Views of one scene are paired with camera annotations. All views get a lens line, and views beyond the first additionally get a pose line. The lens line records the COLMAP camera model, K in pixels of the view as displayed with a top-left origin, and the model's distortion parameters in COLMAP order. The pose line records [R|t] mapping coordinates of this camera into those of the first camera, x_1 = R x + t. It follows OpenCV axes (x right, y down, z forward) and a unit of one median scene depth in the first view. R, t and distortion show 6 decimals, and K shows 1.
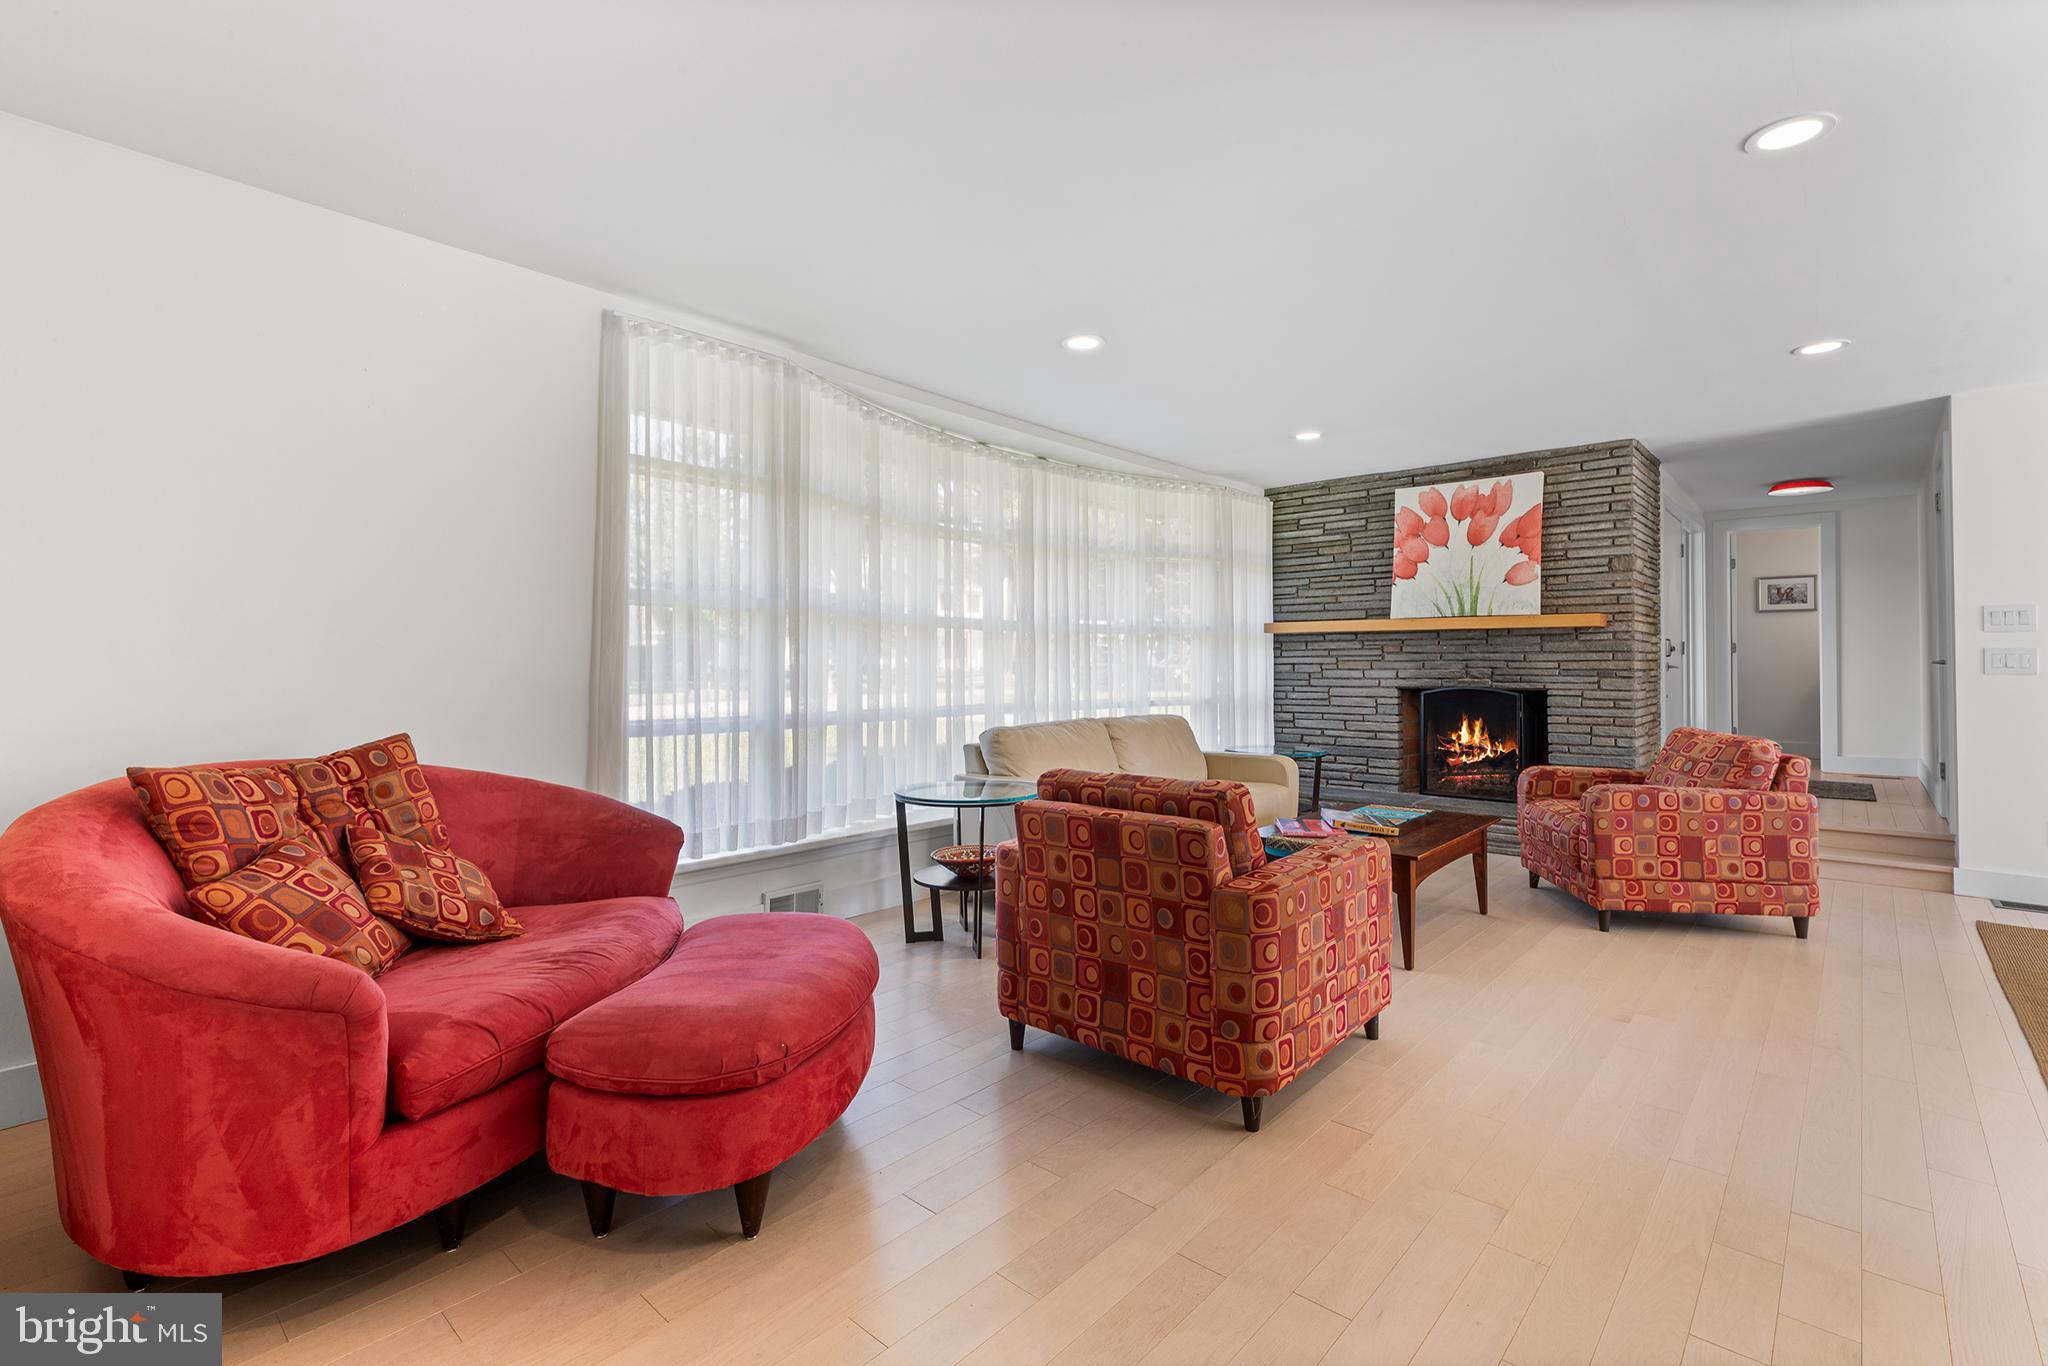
lens RADIAL K [[926.6, 0, 1029.4], [0, 926.6, 651.0], [0, 0, 1]] dist [0.000433, 0.000418]
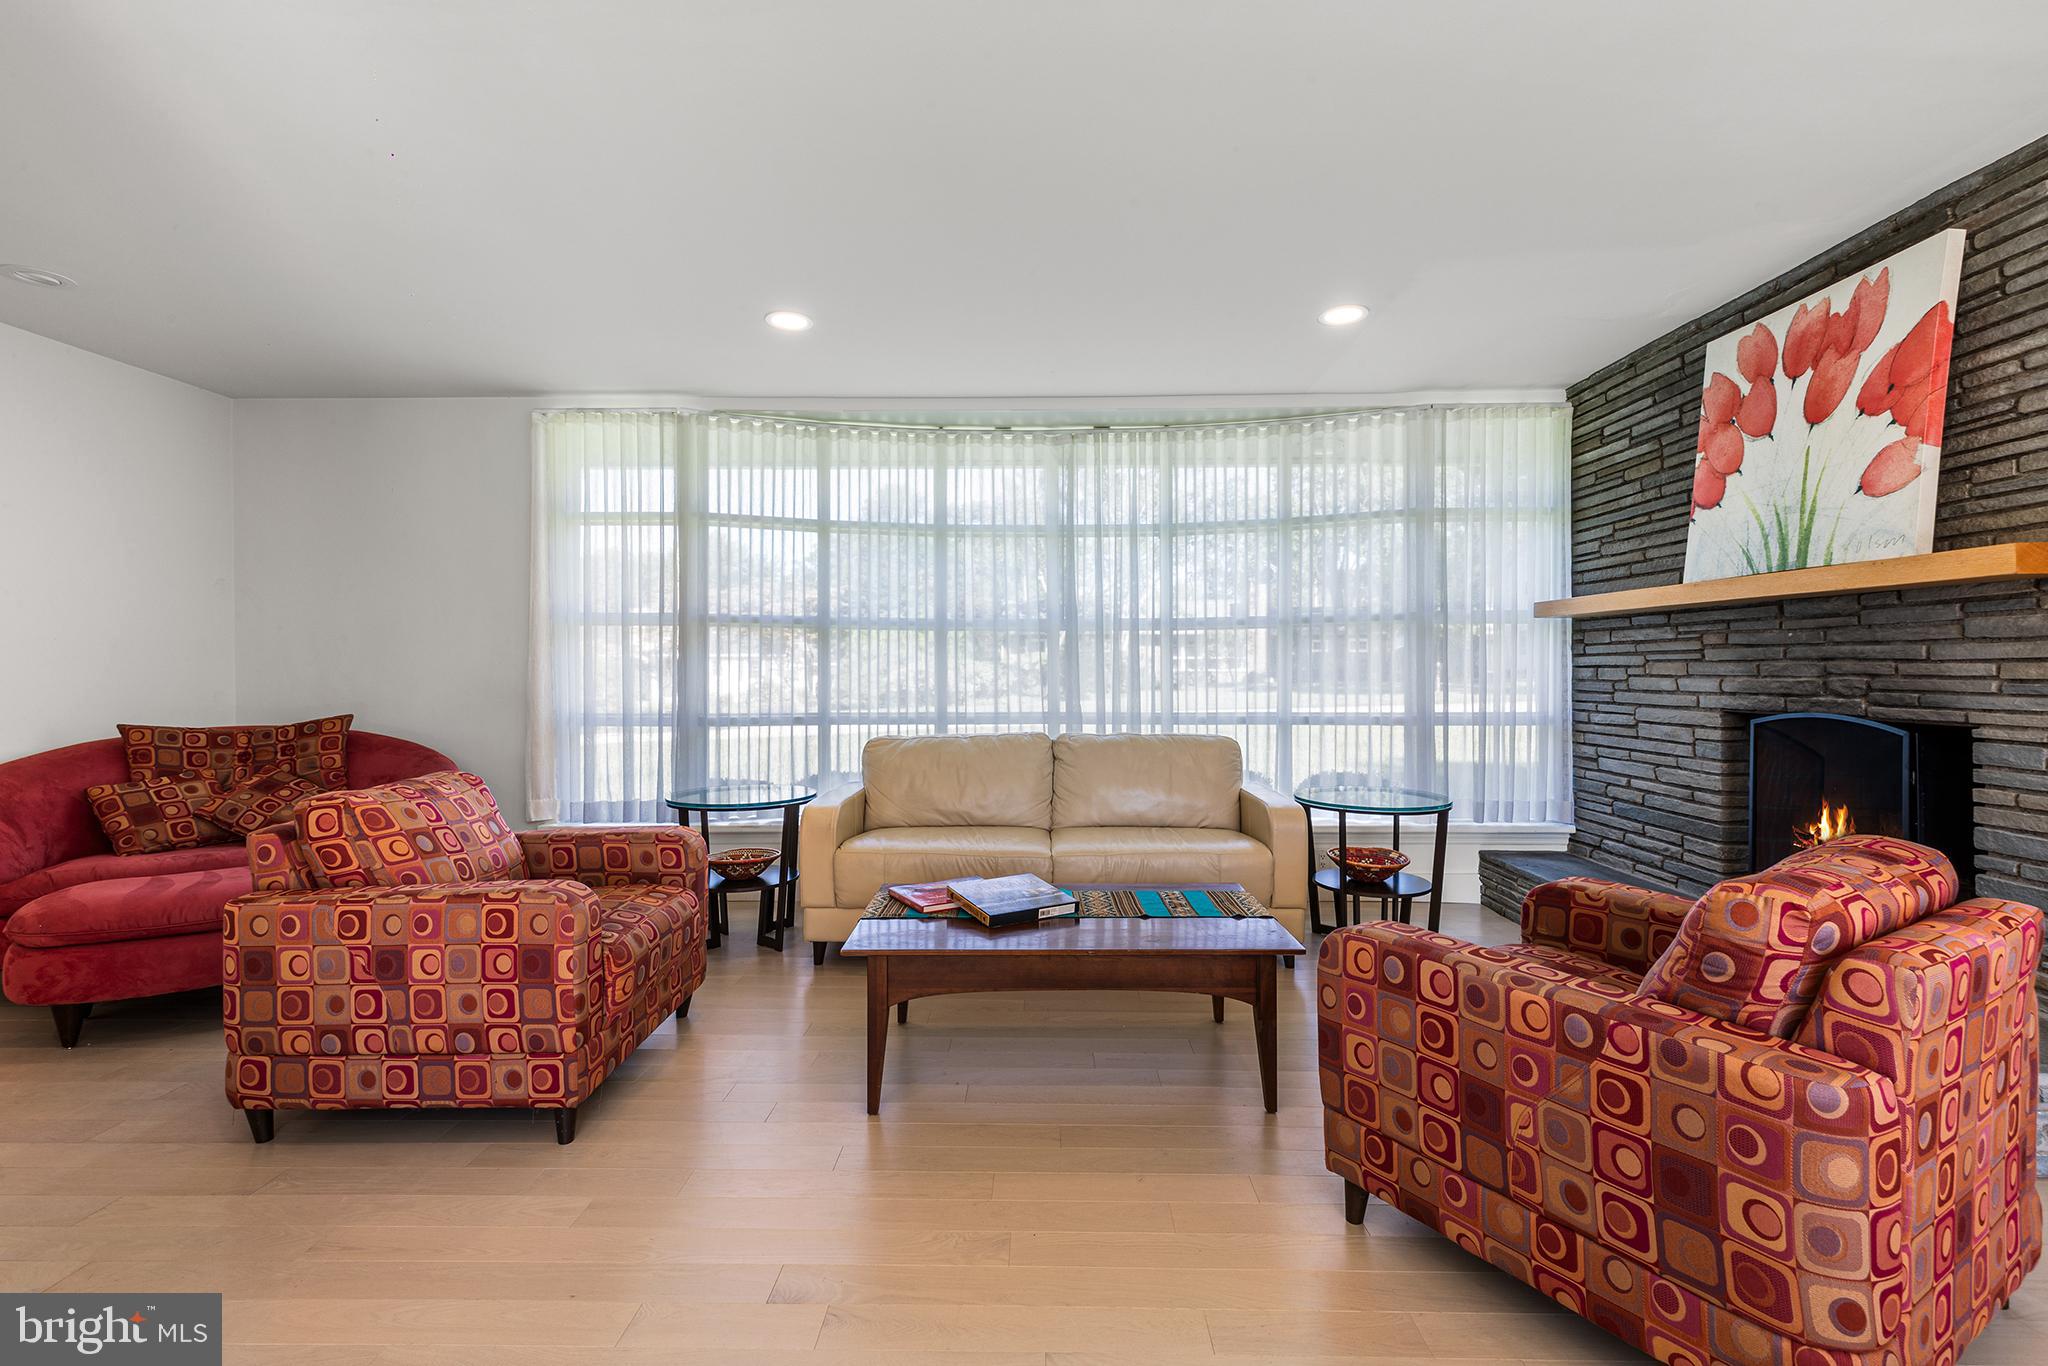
lens RADIAL K [[919.1, 0, 1021.8], [0, 919.1, 663.3], [0, 0, 1]] dist [0.002470, 0.000274]
pose [[0.653953, -0.004724, -0.756520, 0.574230], [0.014853, 0.999868, 0.006595, 0.002682], [0.756389, -0.015549, 0.653937, 0.366060]]
